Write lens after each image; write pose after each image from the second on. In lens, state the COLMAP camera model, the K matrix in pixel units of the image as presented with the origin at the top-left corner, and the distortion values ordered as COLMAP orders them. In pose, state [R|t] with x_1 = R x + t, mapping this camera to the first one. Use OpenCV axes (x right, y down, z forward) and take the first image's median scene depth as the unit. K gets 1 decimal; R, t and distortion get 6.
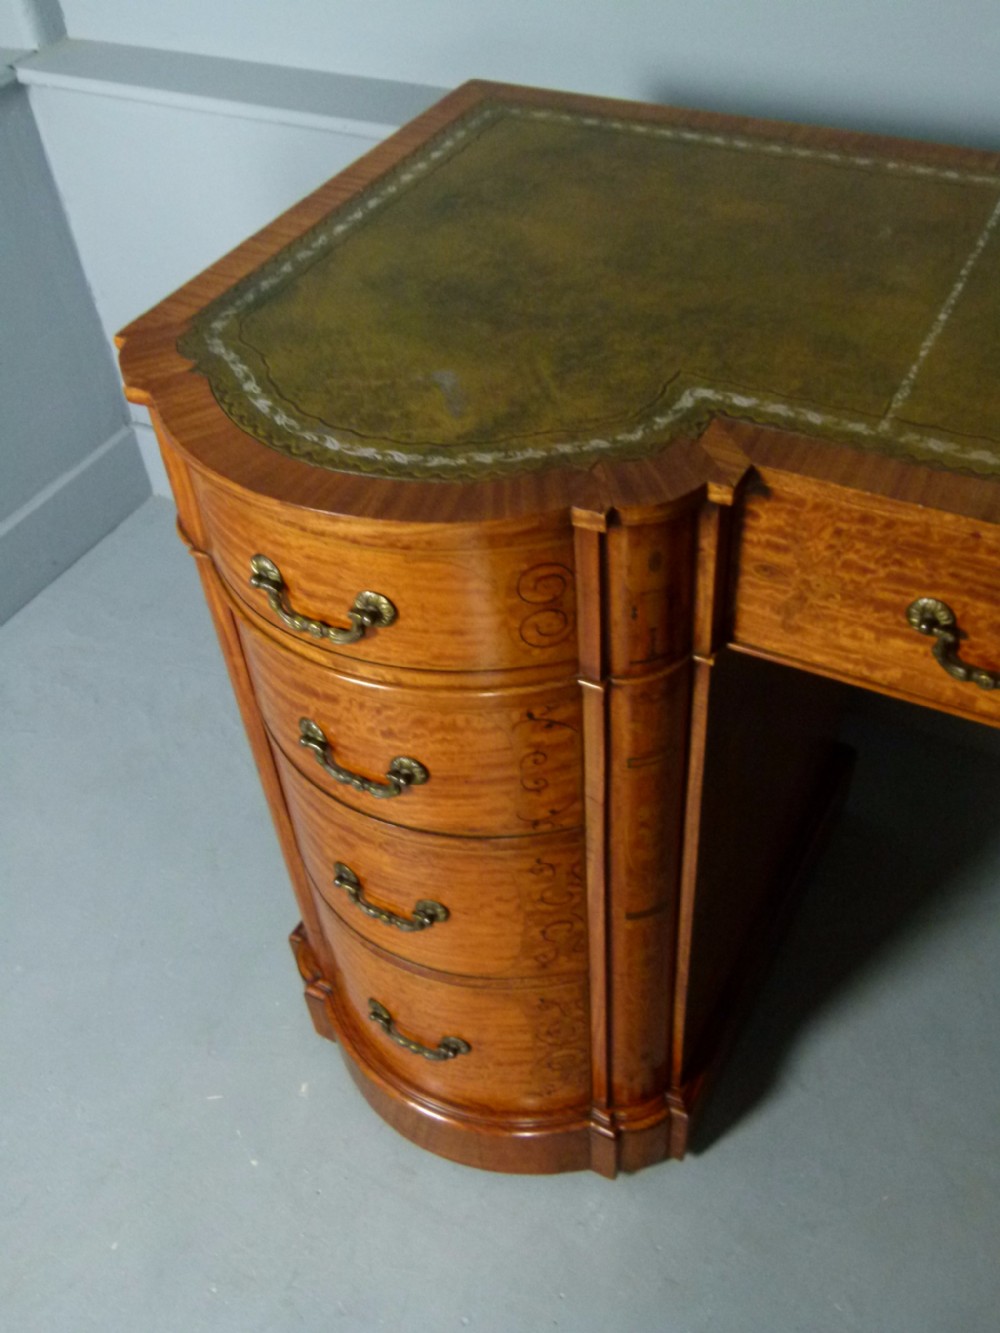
lens RADIAL K [[1261.0, 0, 514.6], [0, 1261.0, 658.9], [0, 0, 1]] dist [-0.031724, 0.000000]
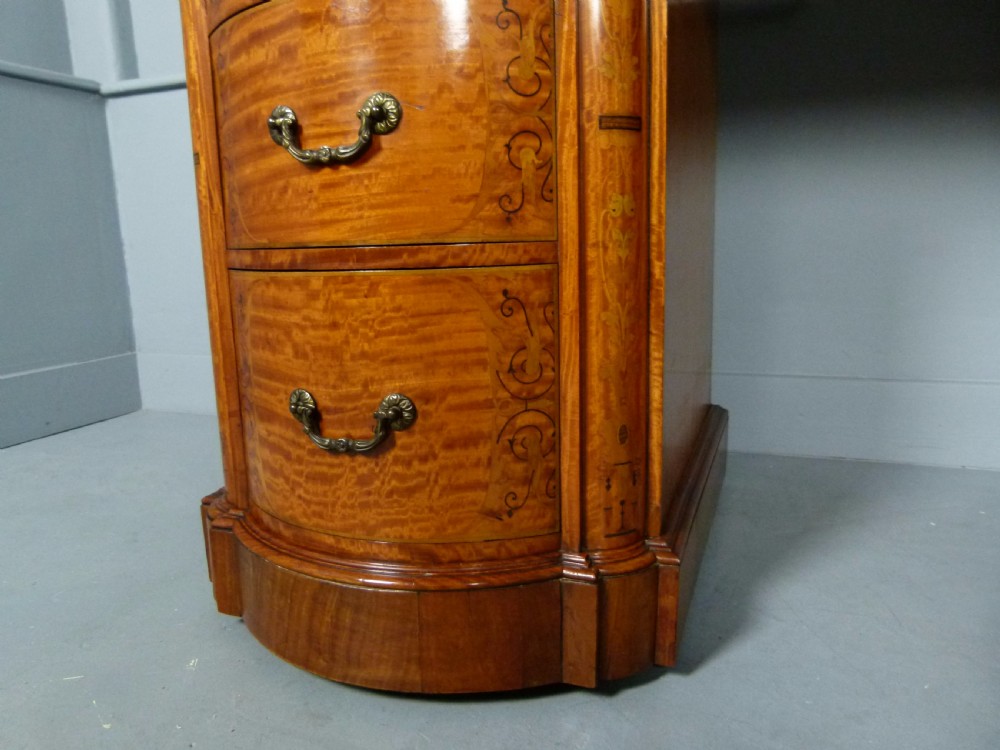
lens RADIAL K [[744.0, 0, 490.3], [0, 744.0, 374.9], [0, 0, 1]] dist [-0.042195, 0.024173]
pose [[0.991754, 0.003970, 0.128092, -0.063291], [0.068248, 0.829629, -0.554128, 0.728128], [-0.108469, 0.558301, 0.822517, 0.766433]]
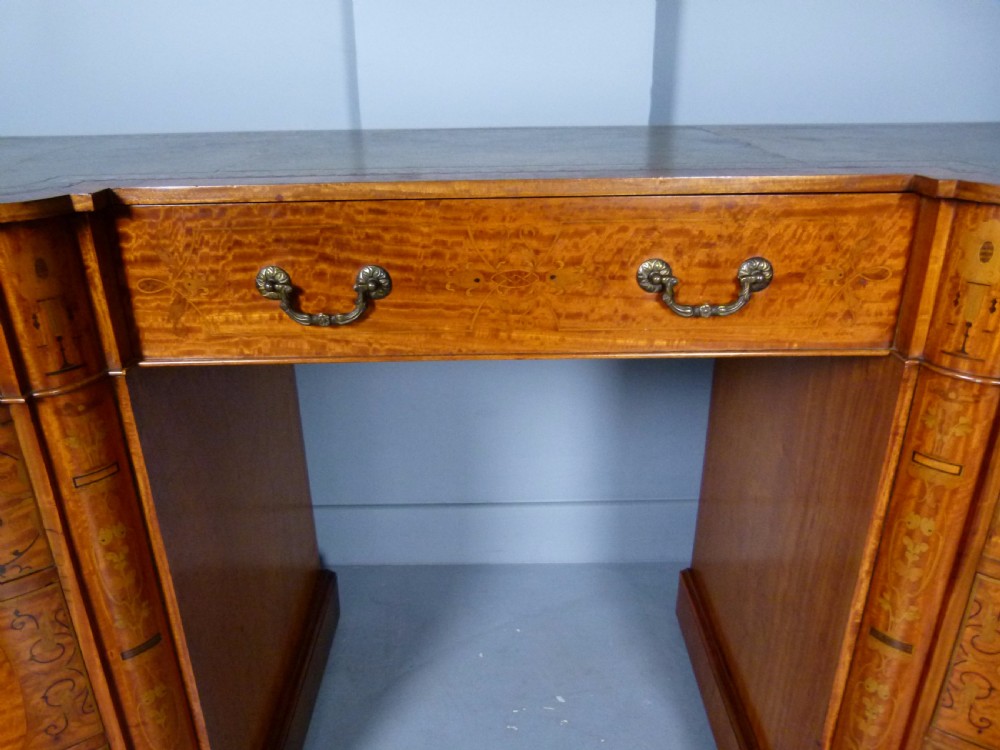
lens RADIAL K [[744.0, 0, 490.5], [0, 744.0, 377.5], [0, 0, 1]] dist [-0.042195, 0.024173]
pose [[0.879759, -0.143284, 0.453313, 0.133409], [0.301923, 0.904926, -0.299920, 0.314710], [-0.367241, 0.400724, 0.839378, 0.232517]]
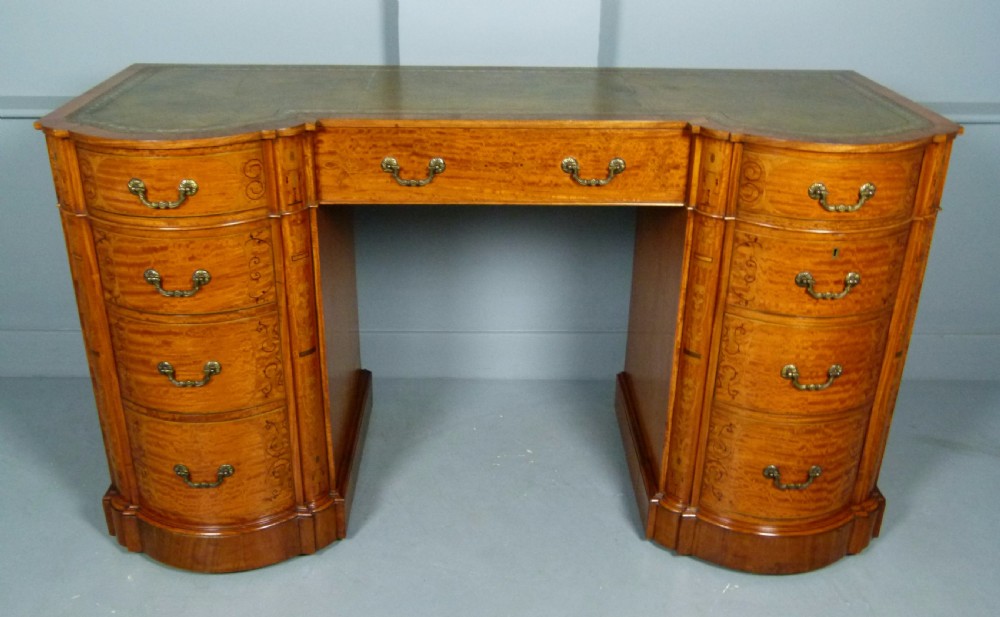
lens RADIAL K [[943.9, 0, 492.1], [0, 943.9, 327.4], [0, 0, 1]] dist [-0.032349, 0.000000]
pose [[0.871076, -0.150266, 0.467596, -0.449179], [0.292959, 0.923105, -0.249101, 0.775495], [-0.394209, 0.353972, 0.848117, -0.673511]]
